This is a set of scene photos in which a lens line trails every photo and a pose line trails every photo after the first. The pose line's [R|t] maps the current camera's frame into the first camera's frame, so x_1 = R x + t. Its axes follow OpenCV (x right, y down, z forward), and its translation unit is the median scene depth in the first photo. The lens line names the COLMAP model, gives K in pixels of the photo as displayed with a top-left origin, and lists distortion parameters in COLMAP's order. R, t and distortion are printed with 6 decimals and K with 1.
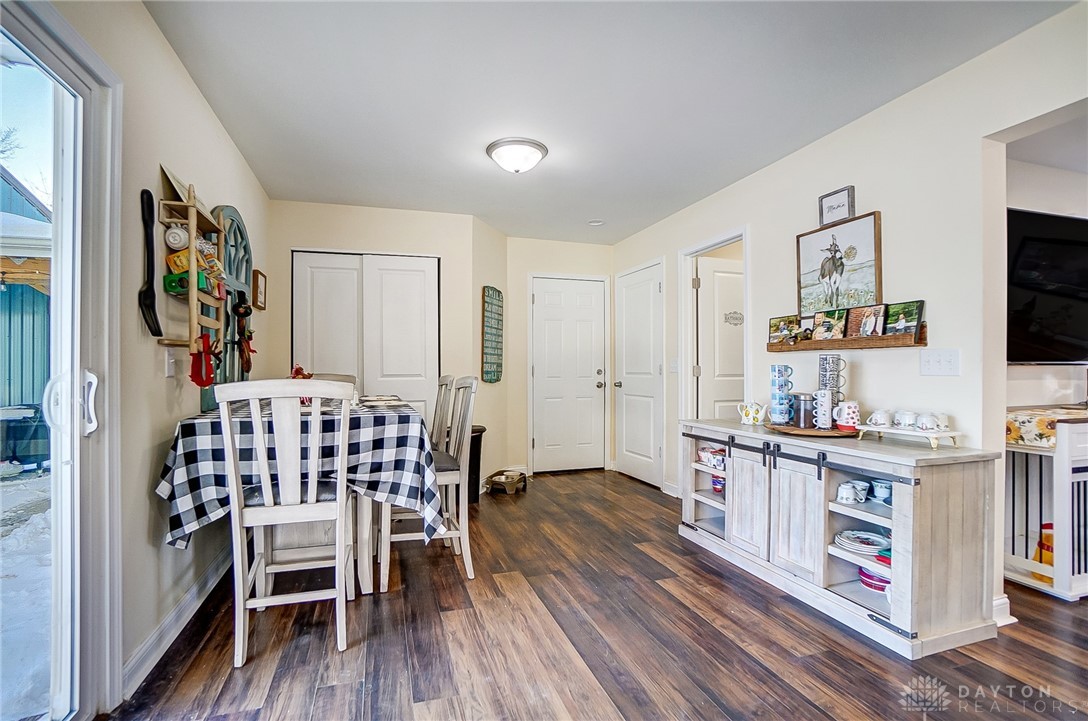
lens RADIAL K [[487.9, 0, 528.8], [0, 487.9, 367.8], [0, 0, 1]] dist [-0.052819, 0.018382]
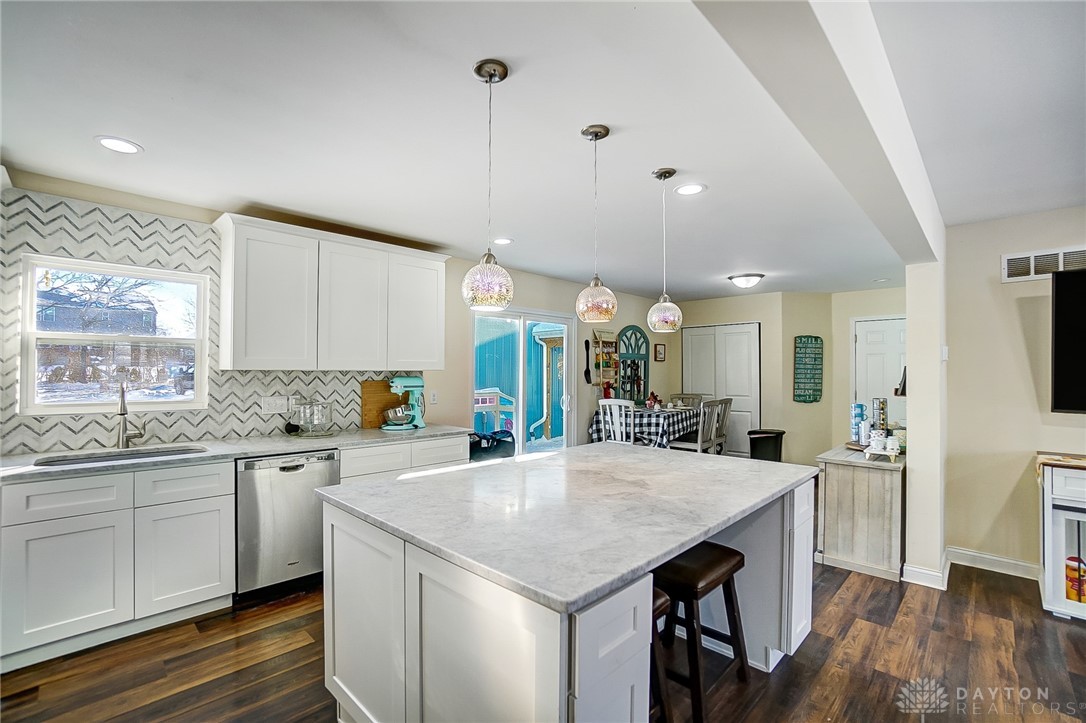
lens RADIAL K [[487.0, 0, 527.8], [0, 487.0, 368.8], [0, 0, 1]] dist [-0.052819, 0.018382]
pose [[0.473217, -0.001620, -0.880945, 1.668568], [-0.003161, 0.999989, -0.003537, -0.132433], [0.880940, 0.004458, 0.473206, -0.815118]]
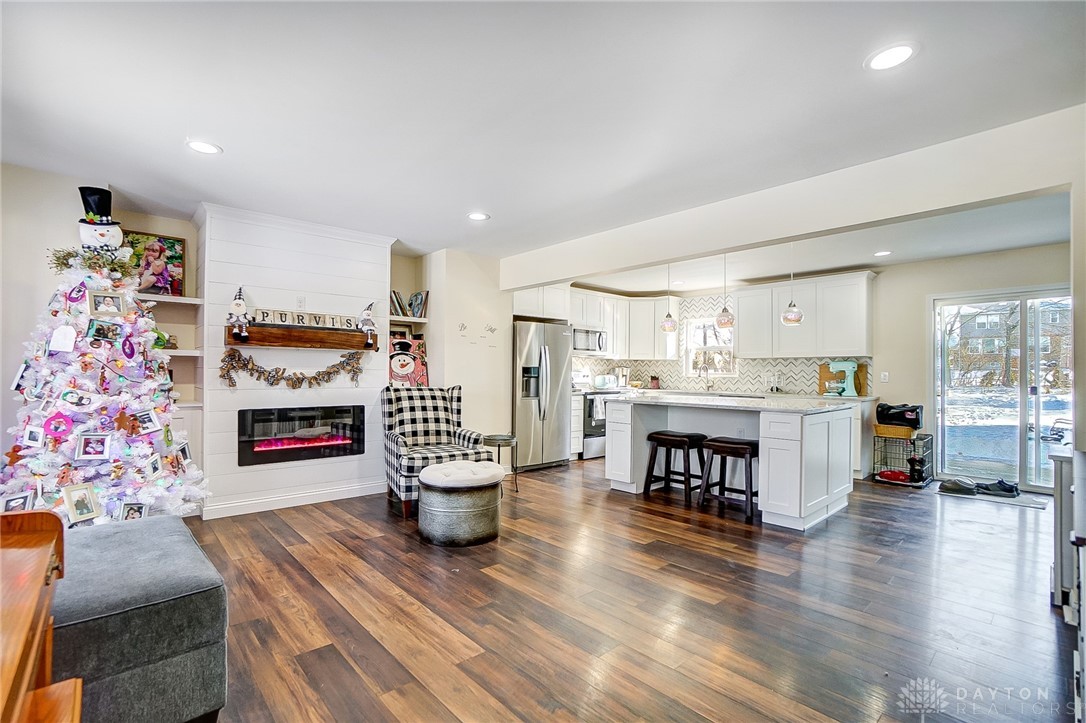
lens RADIAL K [[493.1, 0, 526.0], [0, 493.1, 369.7], [0, 0, 1]] dist [-0.062296, 0.020573]
pose [[-0.911508, -0.008160, -0.411201, 2.562653], [-0.005556, 0.999956, -0.007528, -0.026805], [0.411244, -0.004577, -0.911514, 1.436202]]
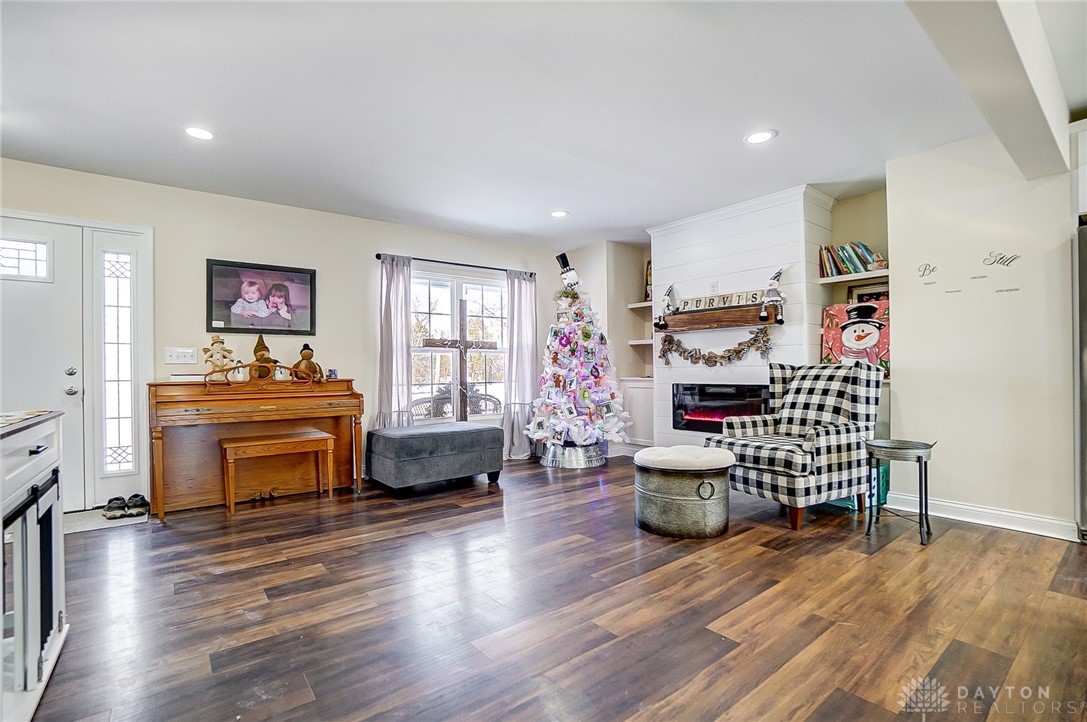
lens RADIAL K [[493.6, 0, 526.5], [0, 493.6, 369.2], [0, 0, 1]] dist [-0.062296, 0.020573]
pose [[-0.345006, 0.005652, 0.938584, 0.839833], [0.009677, 0.999950, -0.002465, 0.050073], [-0.938551, 0.008232, -0.345043, 0.762772]]
